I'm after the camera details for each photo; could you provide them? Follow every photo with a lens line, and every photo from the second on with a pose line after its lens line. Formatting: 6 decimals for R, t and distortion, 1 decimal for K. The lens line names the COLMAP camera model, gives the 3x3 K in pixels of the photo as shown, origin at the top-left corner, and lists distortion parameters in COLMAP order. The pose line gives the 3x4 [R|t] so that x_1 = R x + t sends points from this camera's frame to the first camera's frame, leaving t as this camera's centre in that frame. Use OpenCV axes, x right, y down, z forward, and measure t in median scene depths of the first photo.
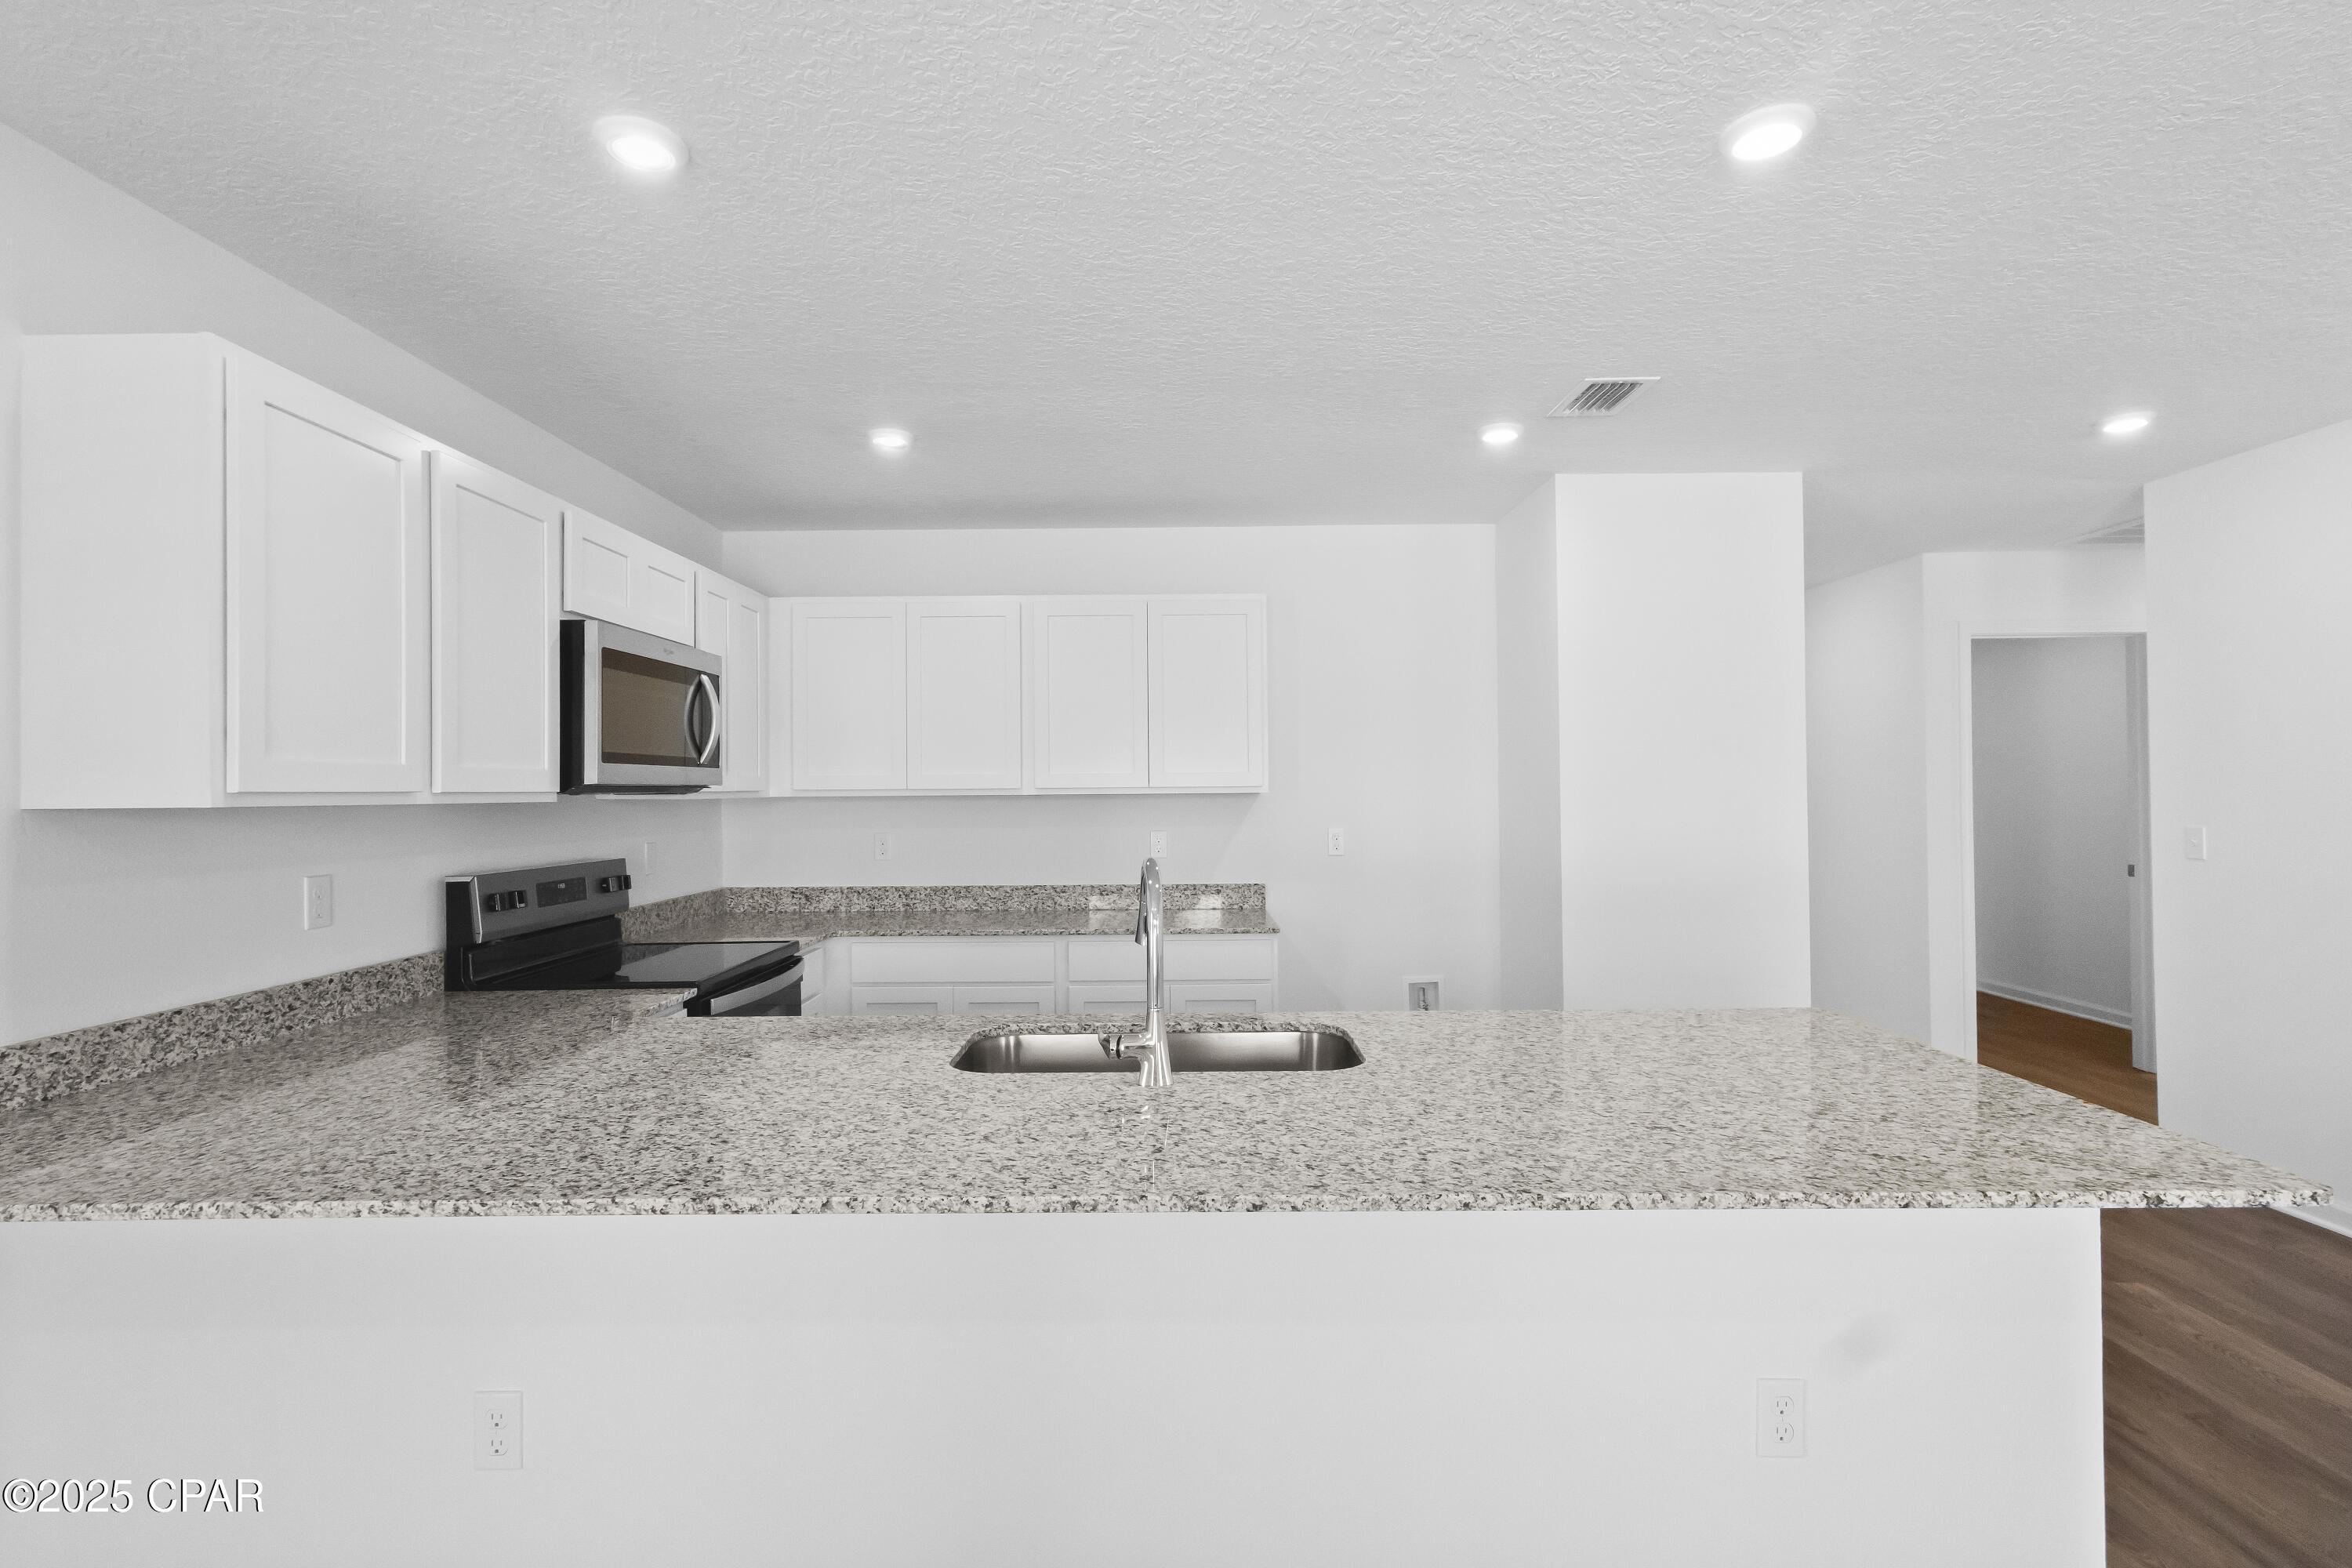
lens RADIAL K [[1106.3, 0, 1176.0], [0, 1106.3, 784.0], [0, 0, 1]] dist [0.002214, 0.000455]
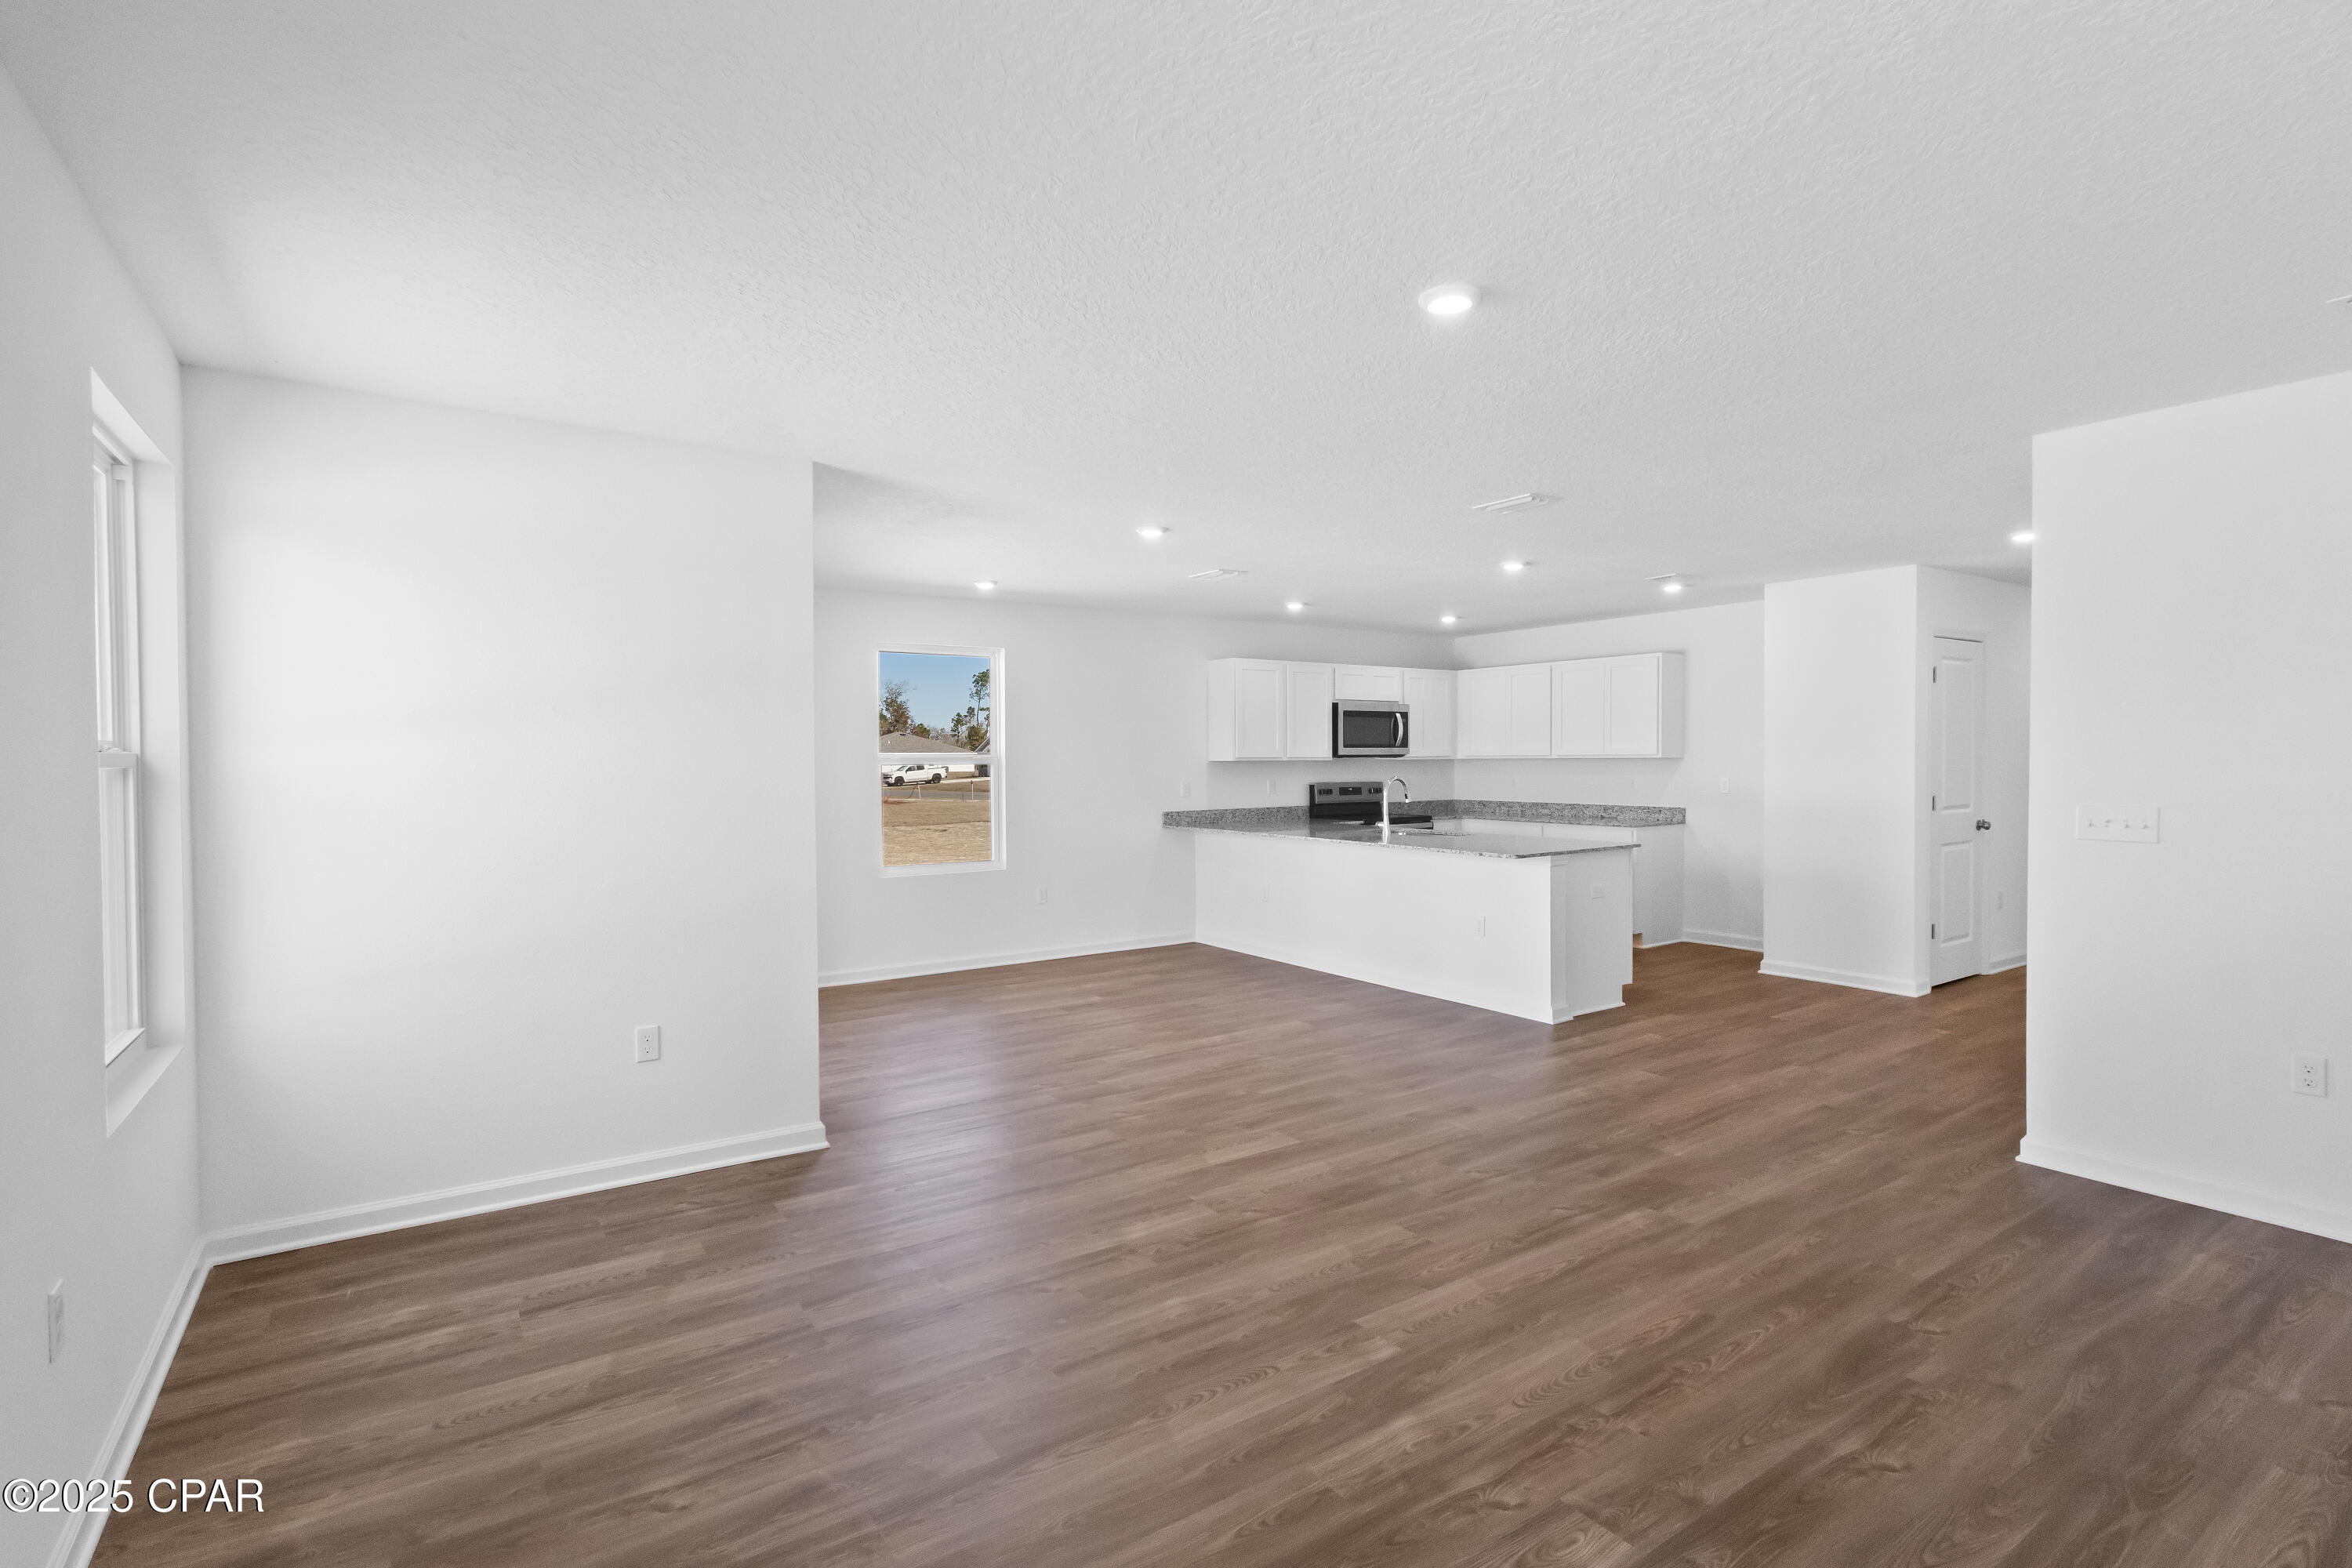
lens RADIAL K [[1106.3, 0, 1176.0], [0, 1106.3, 784.0], [0, 0, 1]] dist [0.002214, 0.000455]
pose [[0.567783, 0.022811, -0.822862, 1.762225], [0.007025, 0.999445, 0.032553, -0.021687], [0.823149, -0.024264, 0.567307, -1.147108]]
